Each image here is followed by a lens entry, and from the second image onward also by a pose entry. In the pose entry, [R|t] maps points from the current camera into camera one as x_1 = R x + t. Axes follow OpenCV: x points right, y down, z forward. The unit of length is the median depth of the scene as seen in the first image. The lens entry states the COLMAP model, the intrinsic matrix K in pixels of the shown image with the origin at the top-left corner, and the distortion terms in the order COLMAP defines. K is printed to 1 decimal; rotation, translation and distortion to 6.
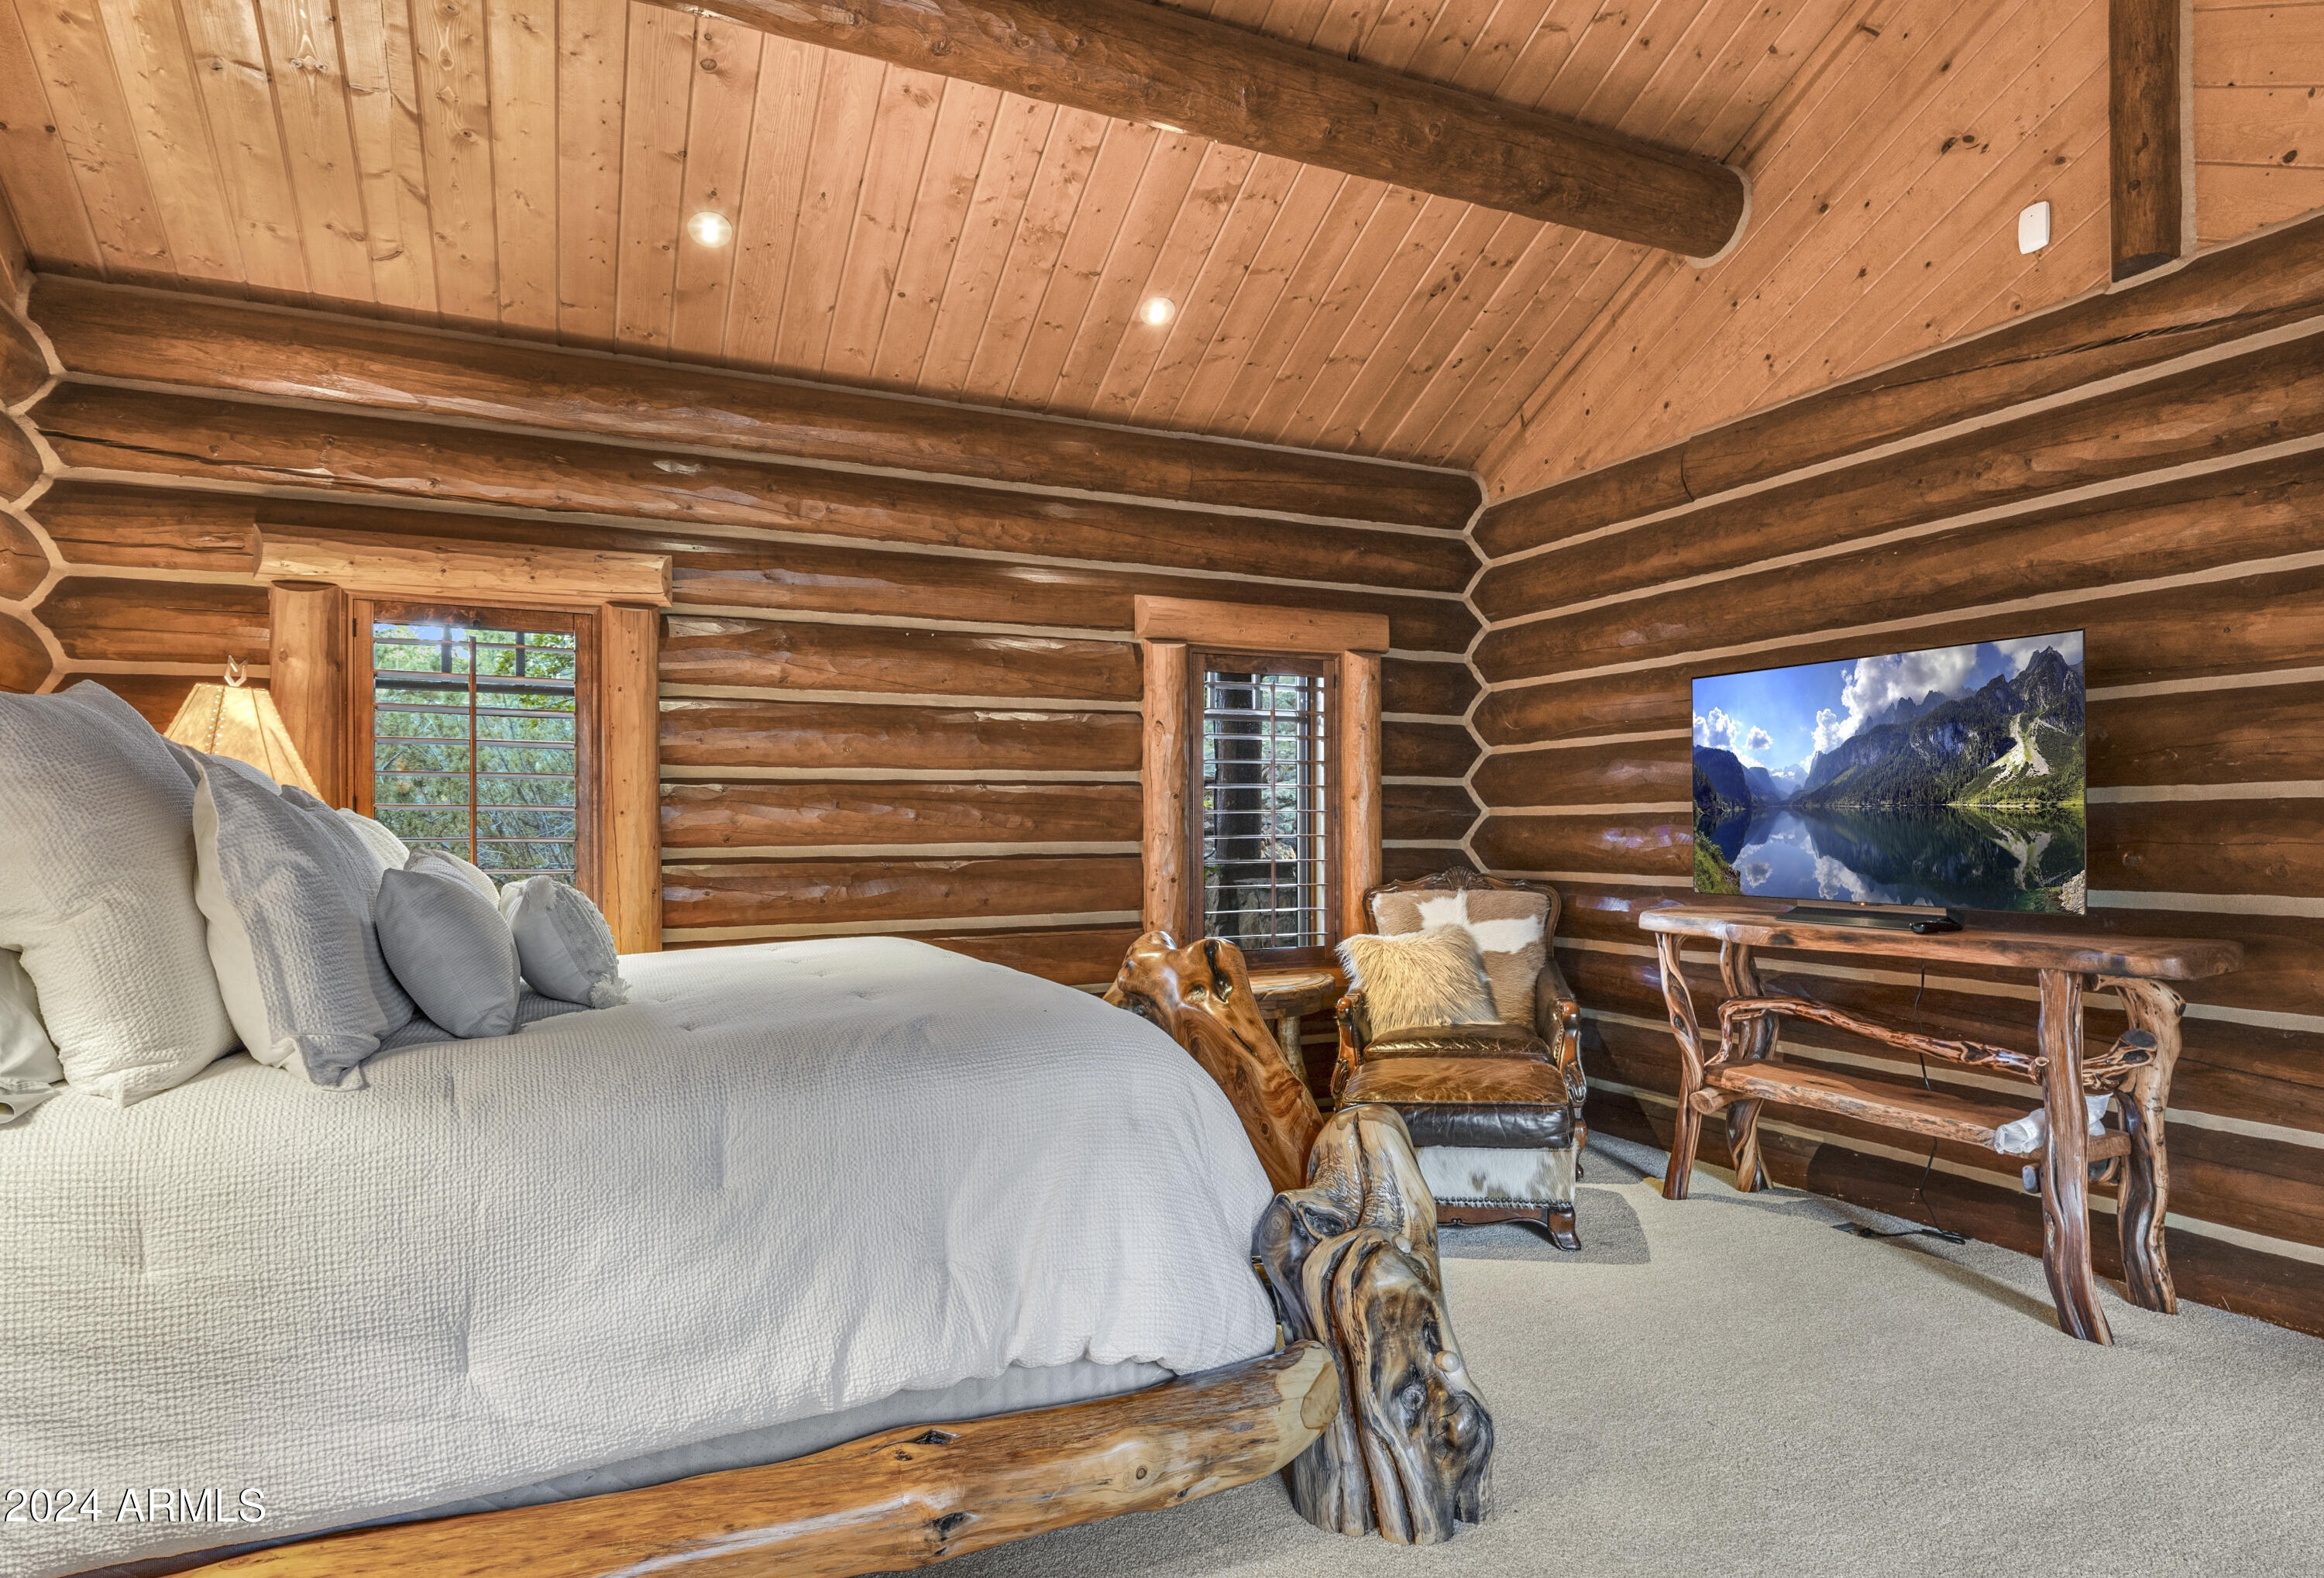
lens RADIAL K [[1327.7, 0, 1168.1], [0, 1327.7, 813.7], [0, 0, 1]] dist [0.000032, 0.000526]
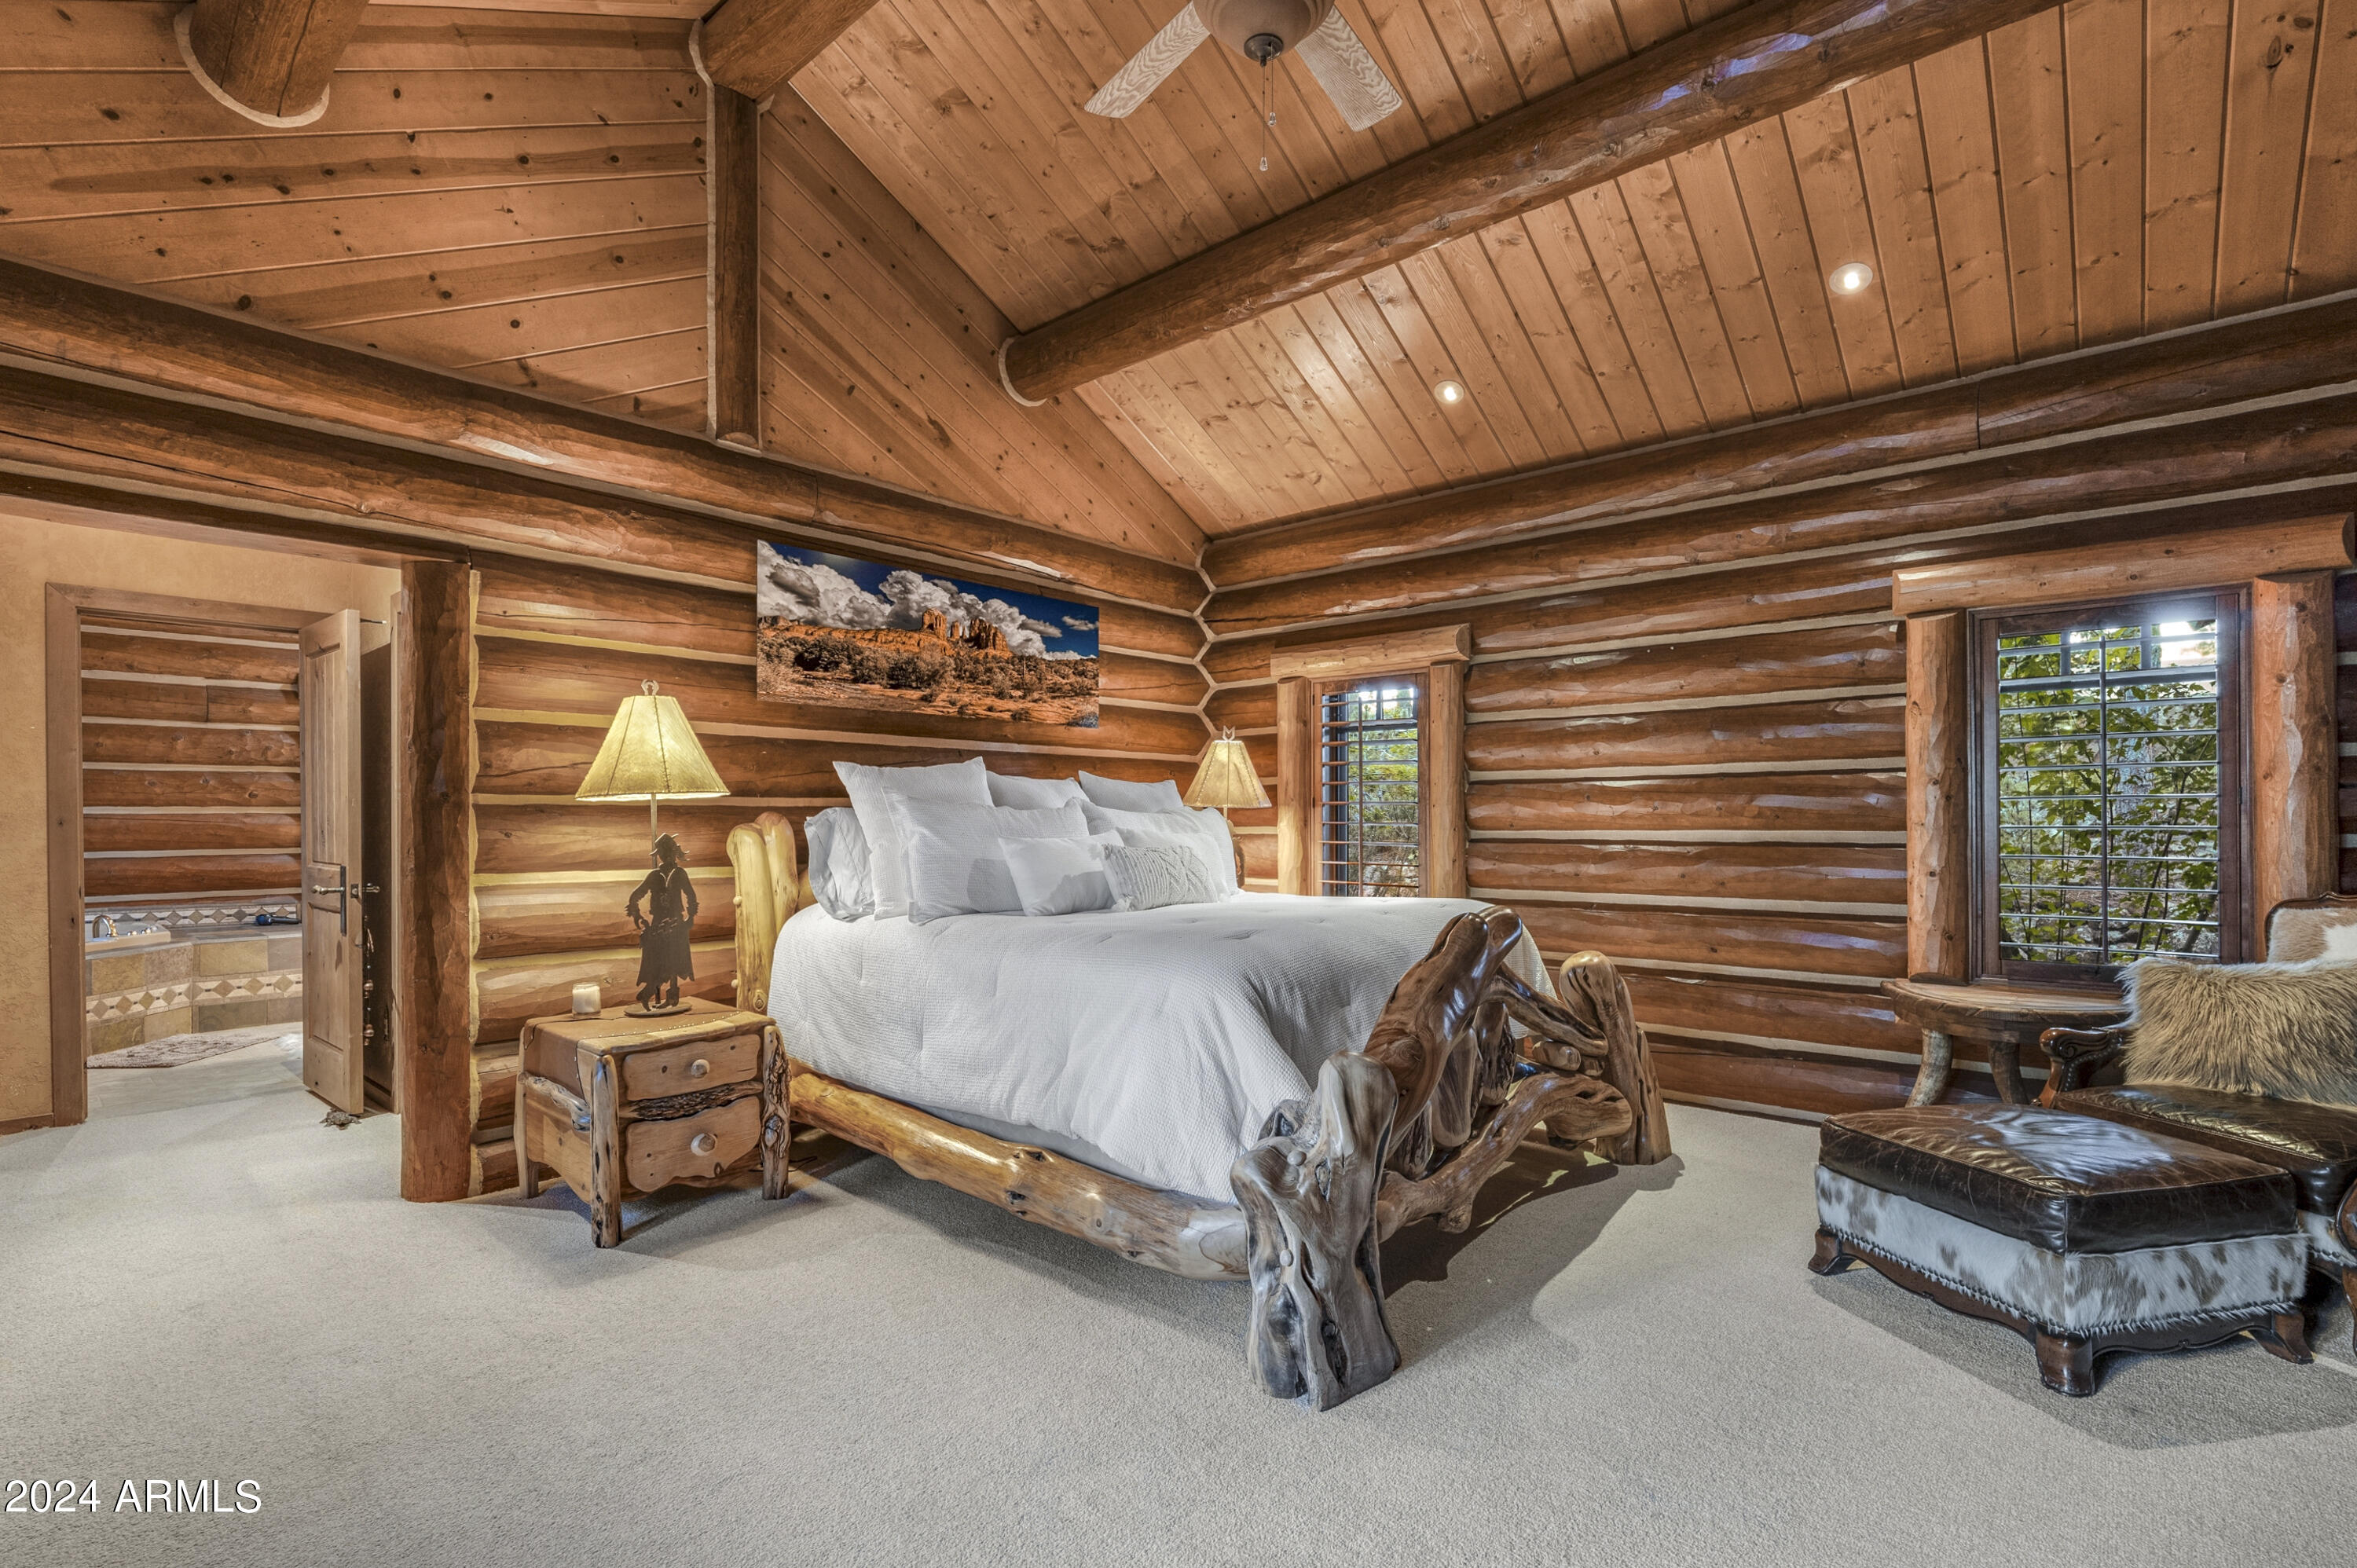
lens RADIAL K [[1011.6, 0, 1104.1], [0, 1011.6, 807.4], [0, 0, 1]] dist [-0.002015, 0.000589]
pose [[0.394013, -0.005765, -0.919087, 0.464818], [0.010952, 0.999939, -0.001577, -0.001371], [0.919040, -0.009445, 0.394052, 0.221455]]
